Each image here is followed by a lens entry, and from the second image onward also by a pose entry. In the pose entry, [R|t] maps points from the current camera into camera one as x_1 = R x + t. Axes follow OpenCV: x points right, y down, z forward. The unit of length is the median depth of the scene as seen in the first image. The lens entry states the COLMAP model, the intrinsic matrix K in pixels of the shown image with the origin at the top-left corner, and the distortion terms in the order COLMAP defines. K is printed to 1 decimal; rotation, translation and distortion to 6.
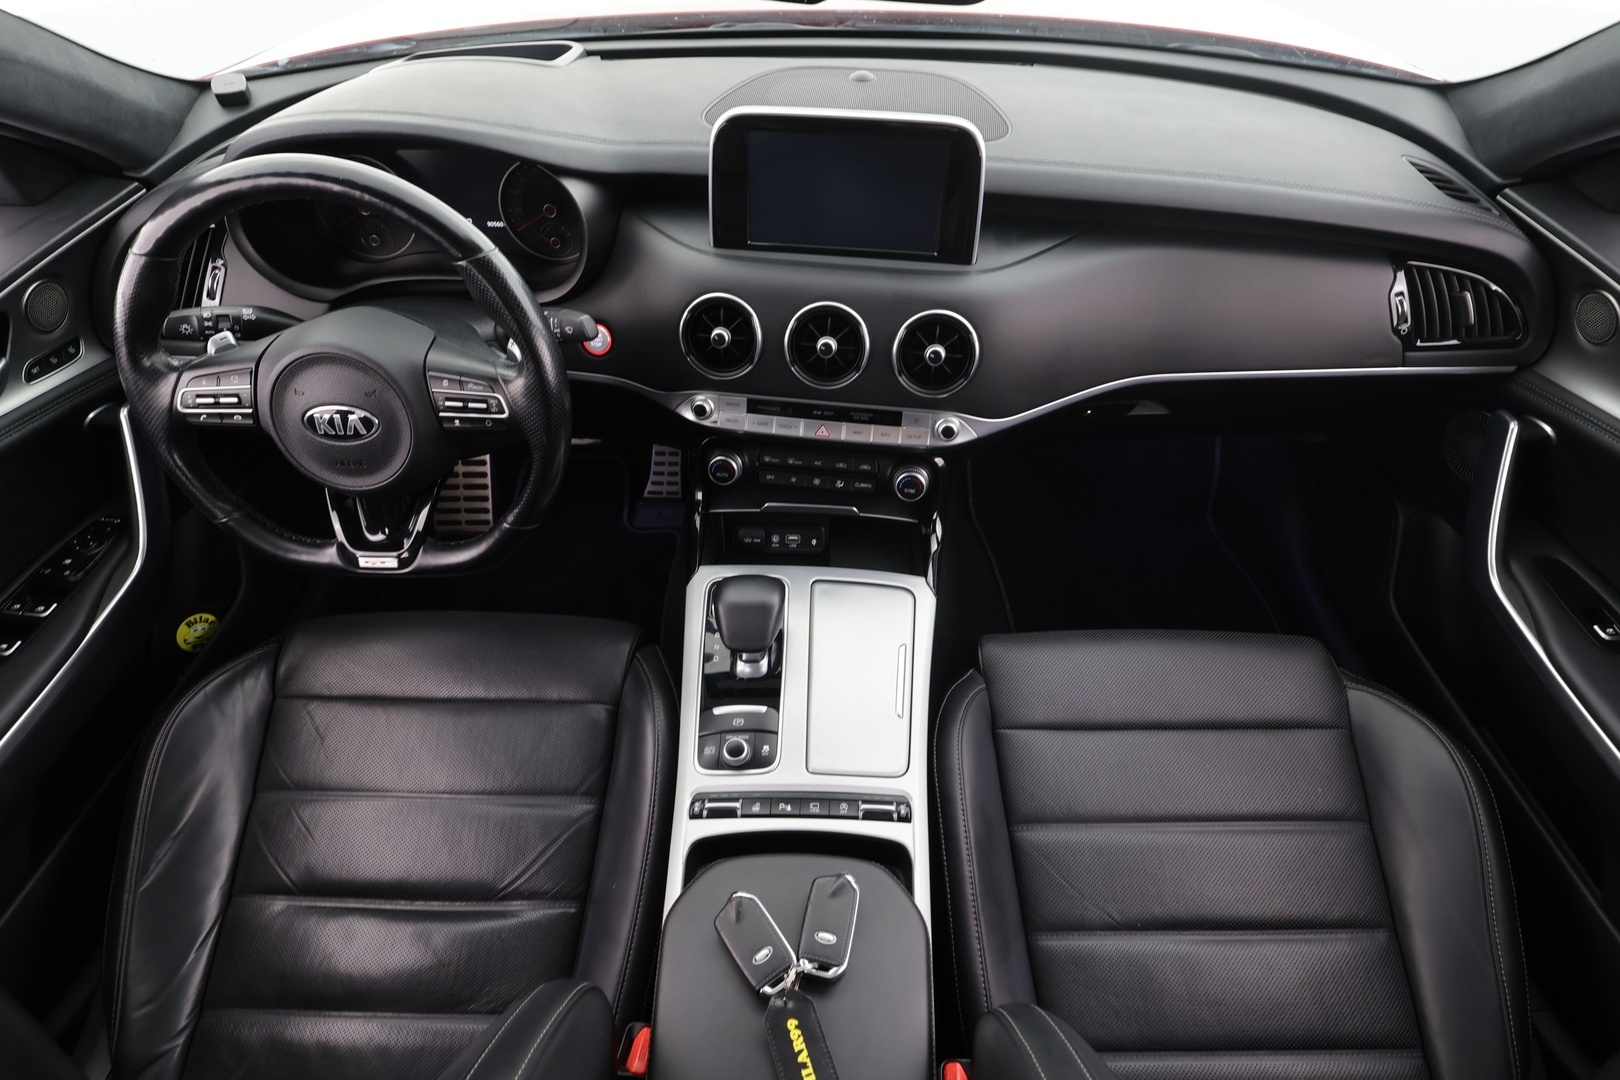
lens RADIAL K [[870.7, 0, 810.0], [0, 870.7, 540.0], [0, 0, 1]] dist [0.000910, 0.000882]
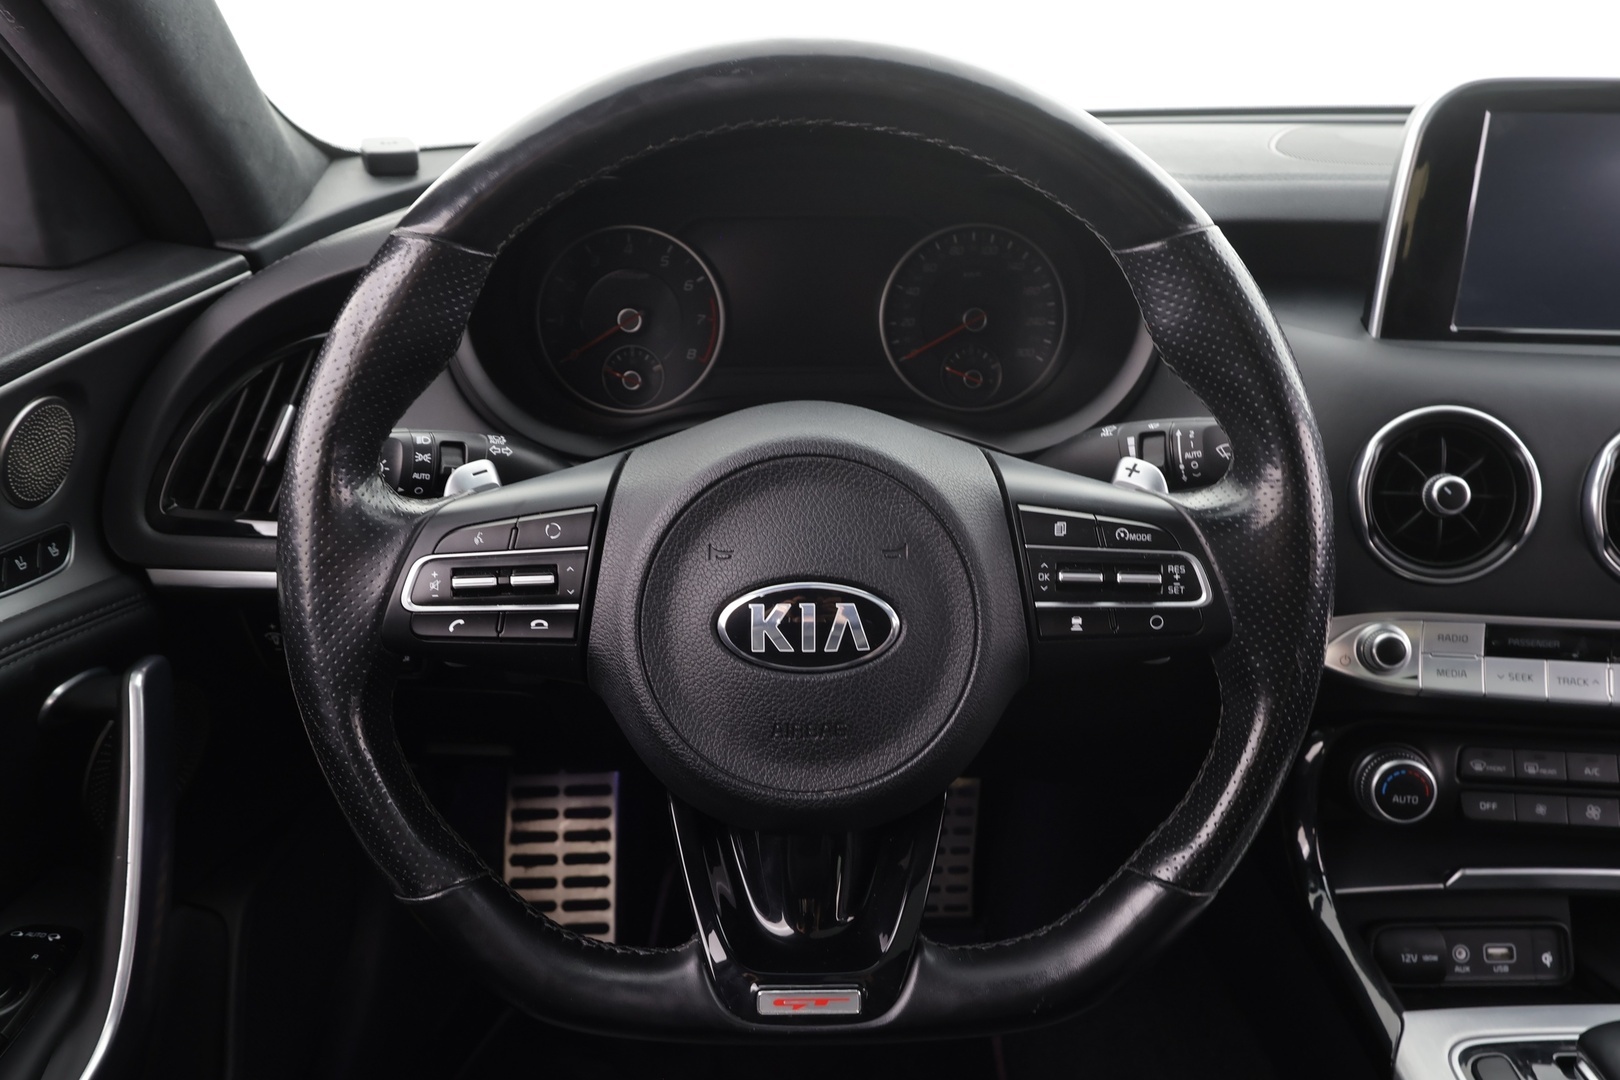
lens RADIAL K [[1227.7, 0, 810.0], [0, 1227.7, 540.0], [0, 0, 1]] dist [0.003310, -0.003841]
pose [[0.999124, -0.014588, 0.039225, -0.491482], [0.028547, 0.922932, -0.383903, 0.043829], [-0.030602, 0.384687, 0.922540, 0.396777]]
